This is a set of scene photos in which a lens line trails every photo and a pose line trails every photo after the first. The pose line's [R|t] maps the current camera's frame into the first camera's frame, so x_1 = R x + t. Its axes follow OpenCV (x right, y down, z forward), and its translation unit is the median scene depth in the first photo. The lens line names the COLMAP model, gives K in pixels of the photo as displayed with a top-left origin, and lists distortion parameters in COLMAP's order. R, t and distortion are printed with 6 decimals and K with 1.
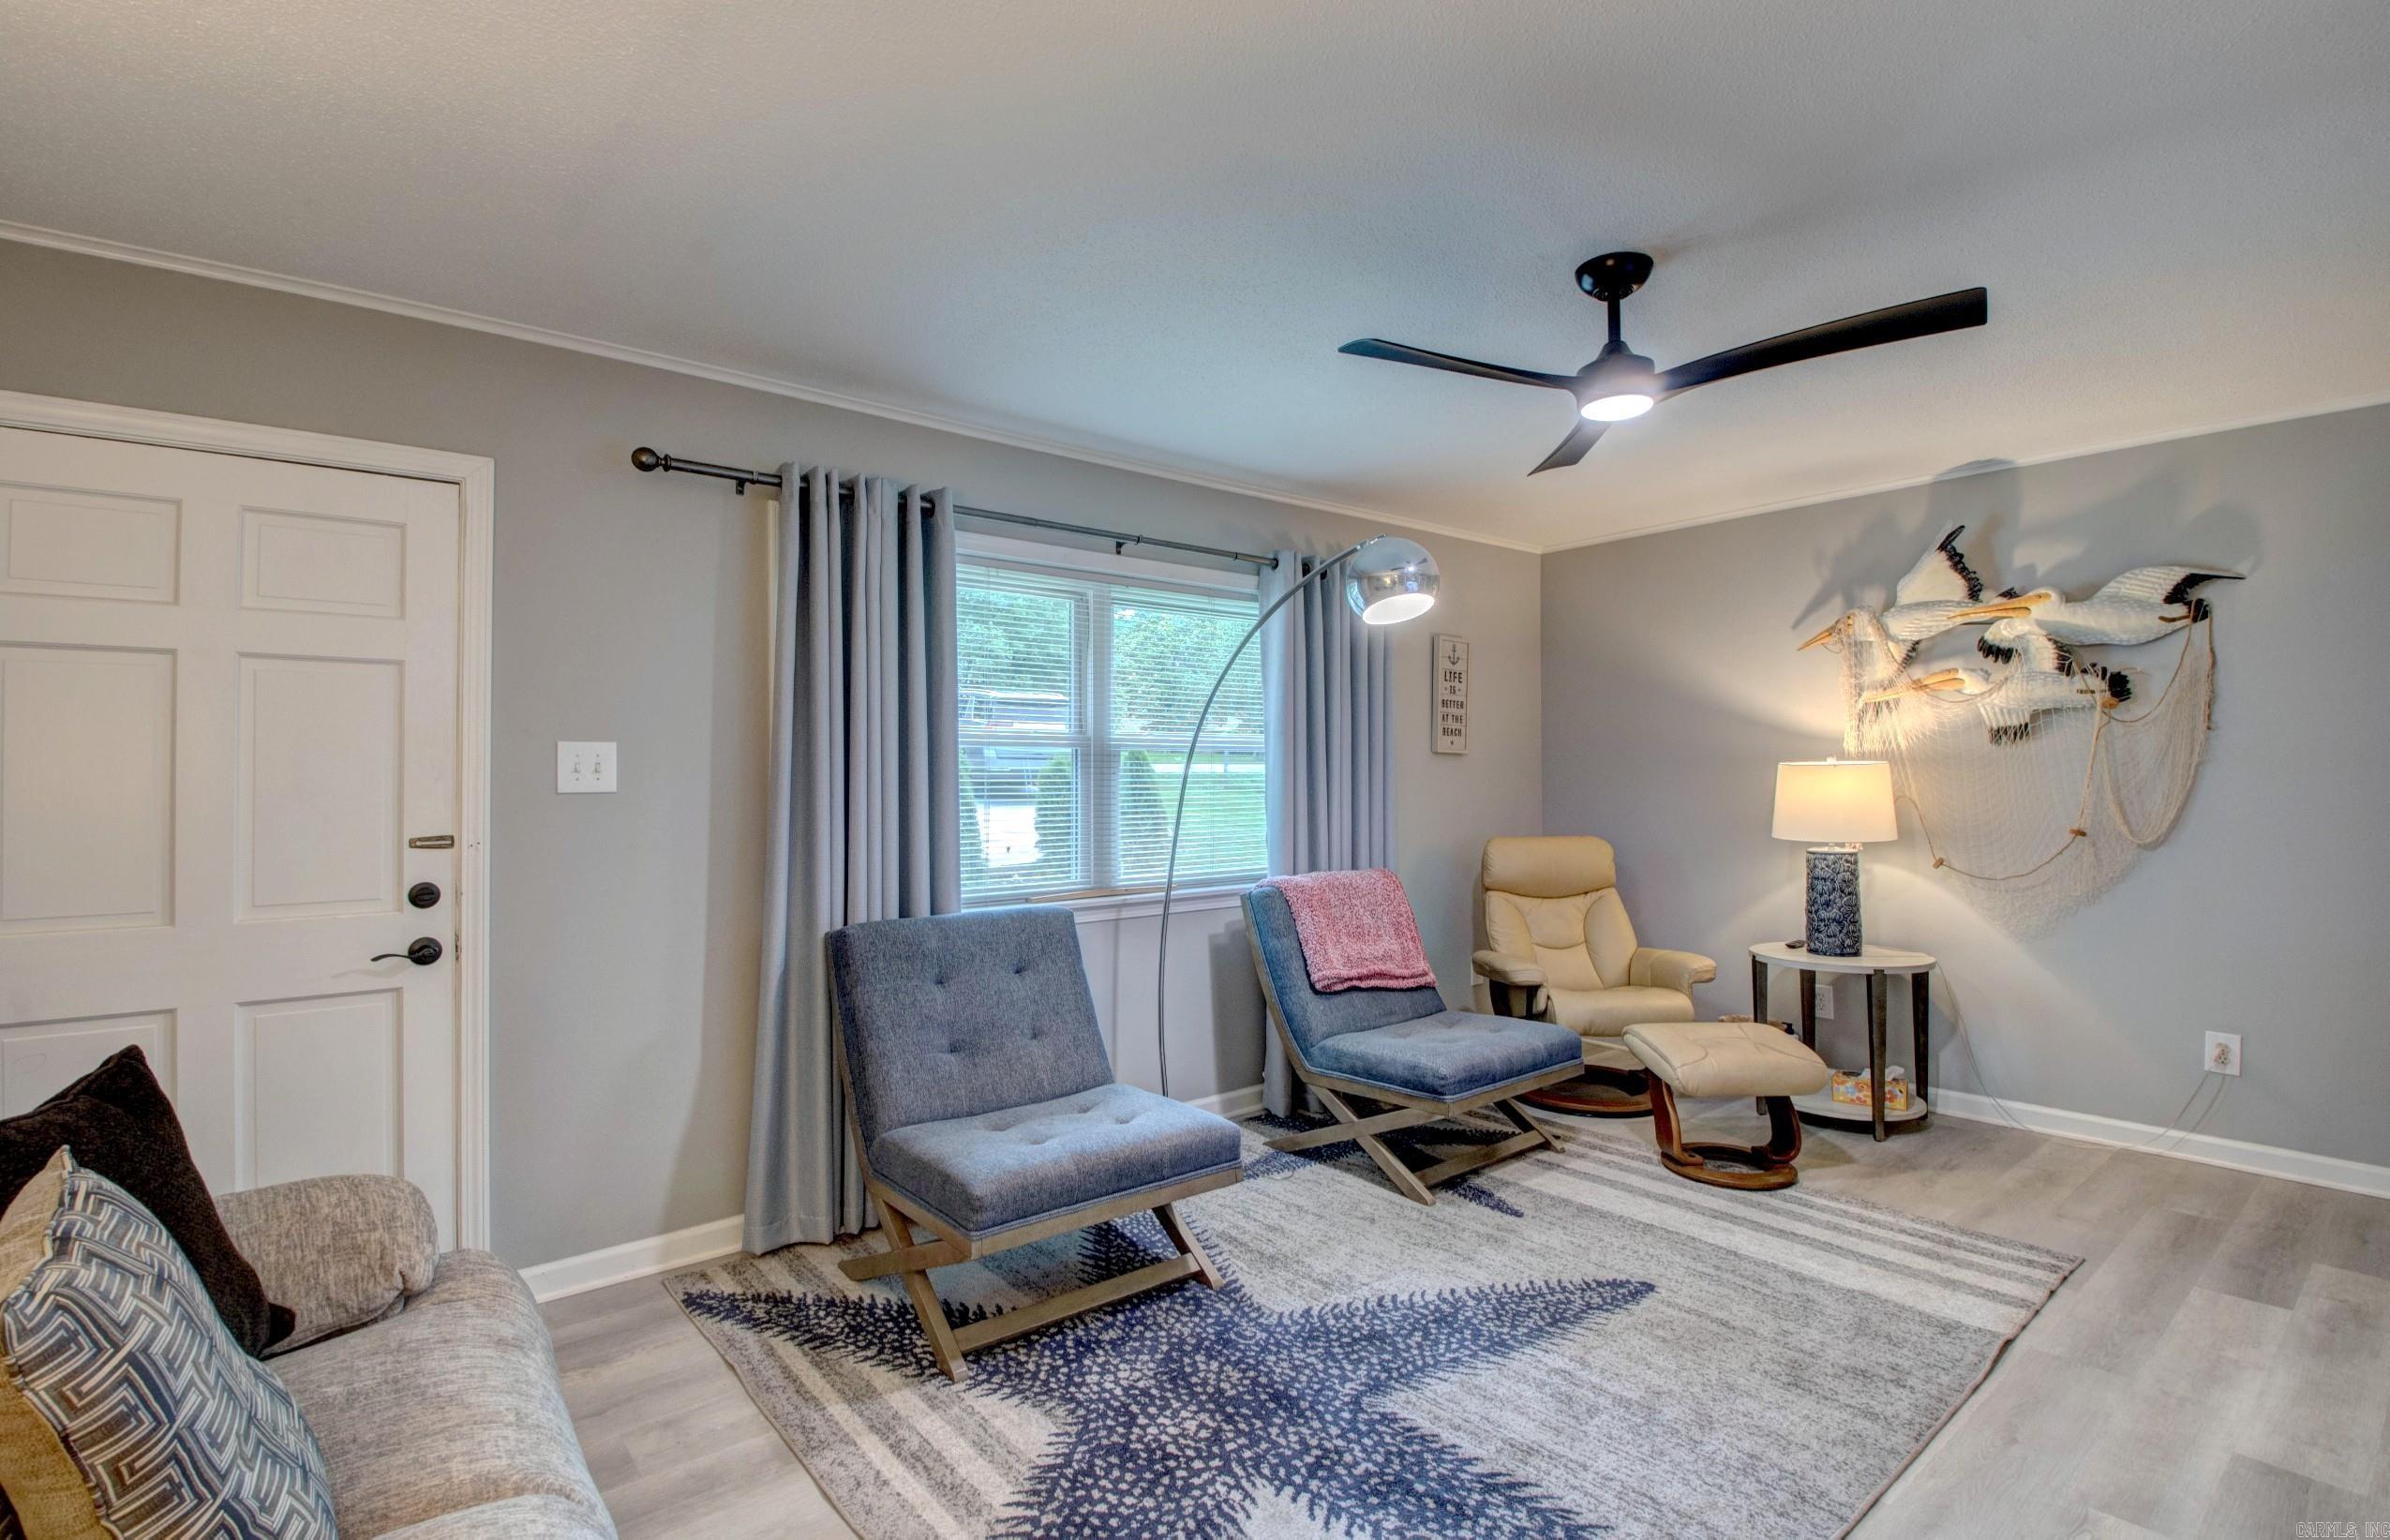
lens RADIAL K [[1104.1, 0, 1185.4], [0, 1104.1, 760.4], [0, 0, 1]] dist [0.019362, -0.027643]
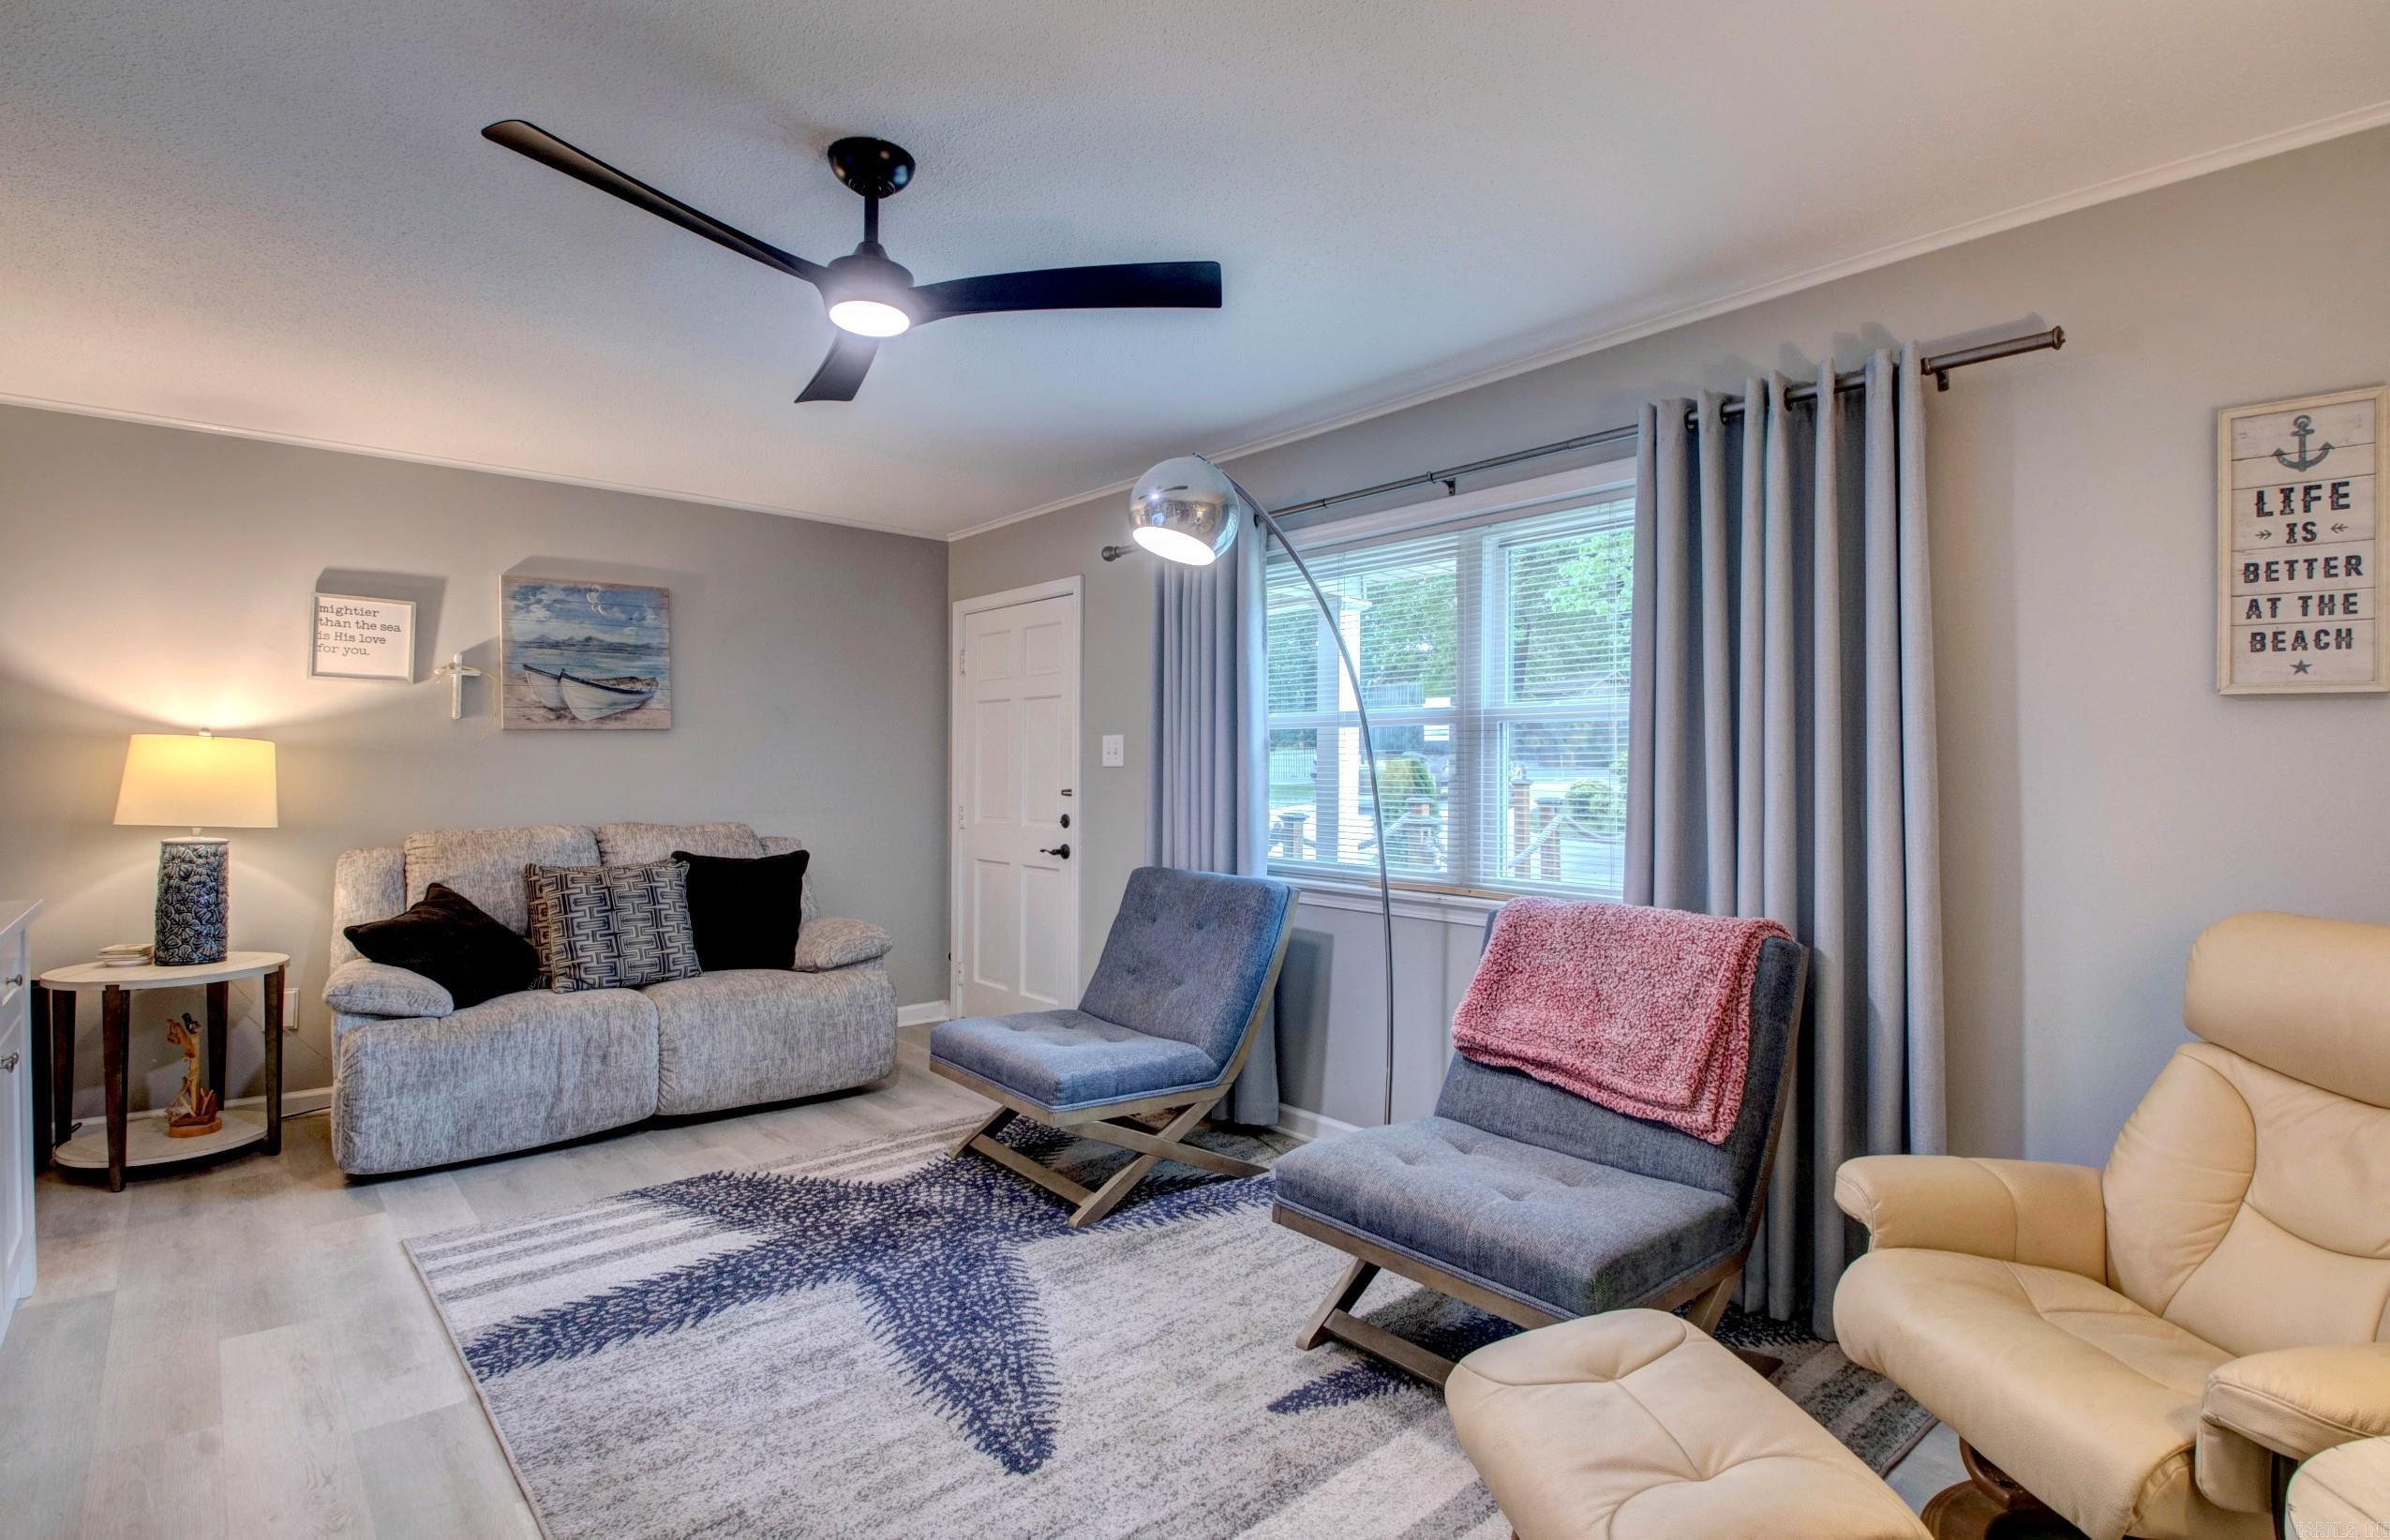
lens RADIAL K [[1132.3, 0, 1188.5], [0, 1132.3, 762.7], [0, 0, 1]] dist [0.017584, -0.030871]
pose [[0.039164, -0.002766, -0.999229, 1.116733], [0.007321, 0.999970, -0.002481, 0.028793], [0.999206, -0.007218, 0.039183, 1.054159]]
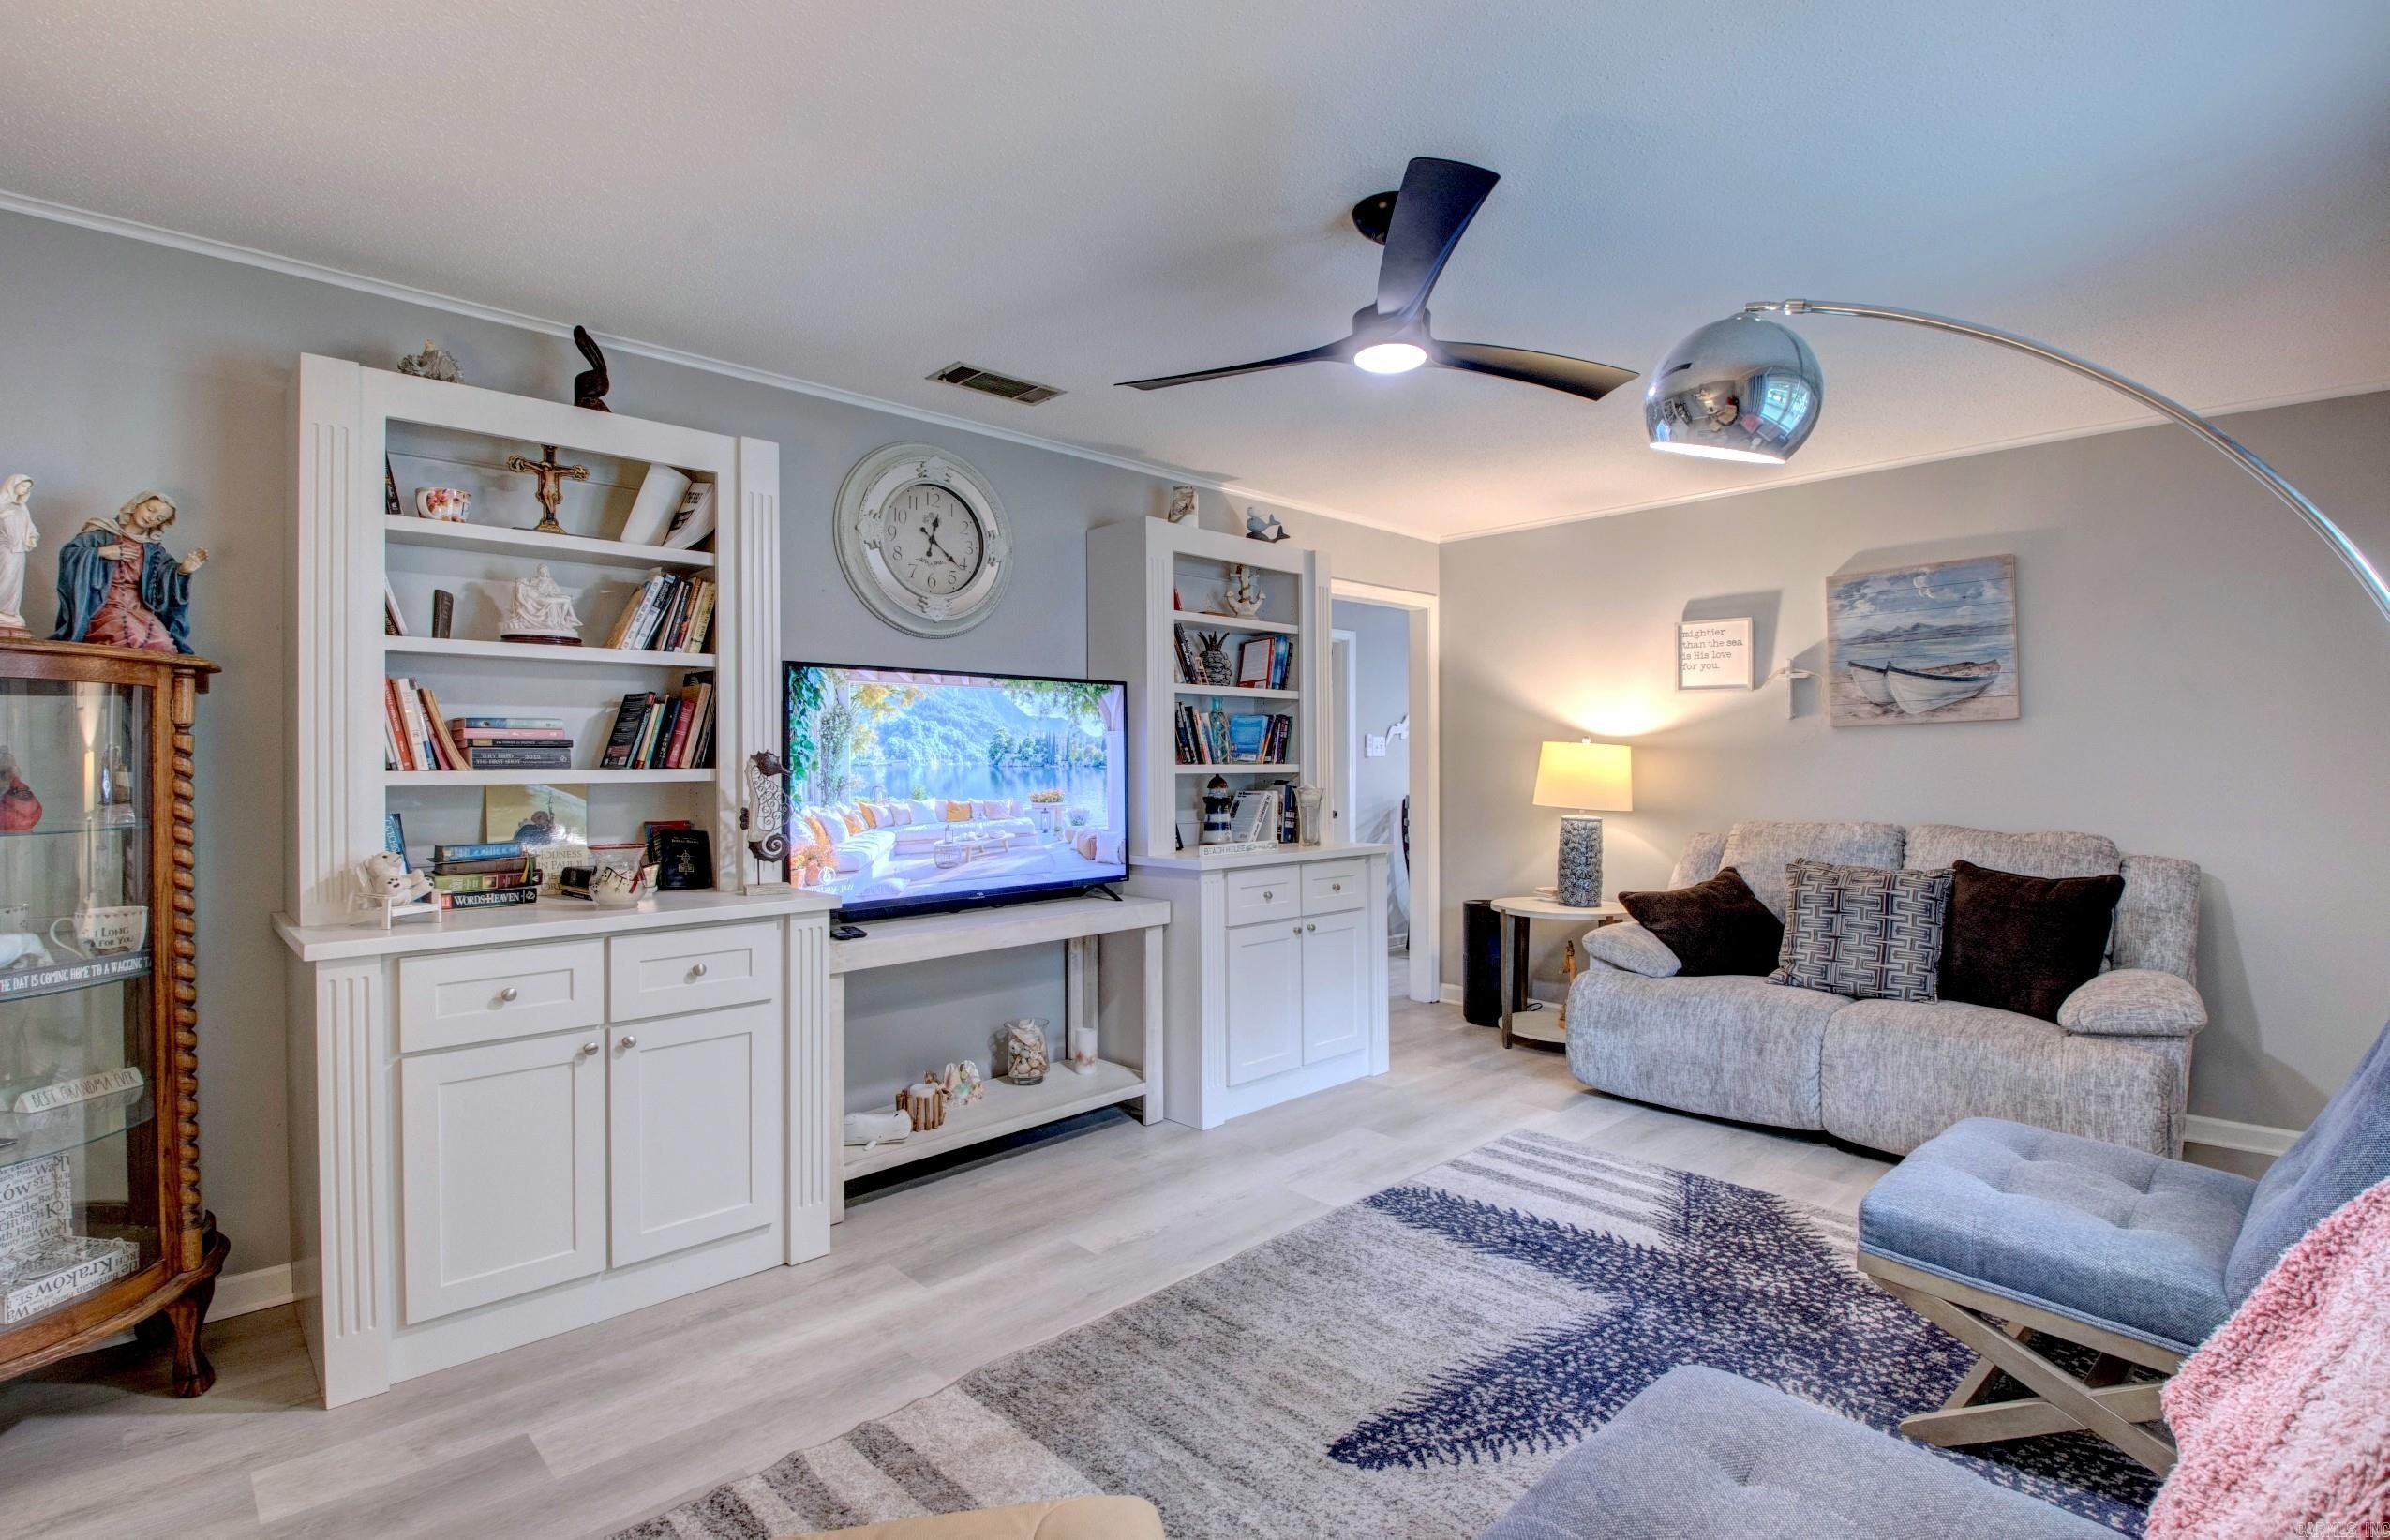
lens RADIAL K [[1132.3, 0, 1188.5], [0, 1132.3, 762.7], [0, 0, 1]] dist [0.017584, -0.030871]
pose [[-0.996406, 0.005046, -0.084553, 0.561951], [0.005703, 0.999955, -0.007525, 0.029440], [0.084511, -0.007980, -0.996391, 1.692026]]
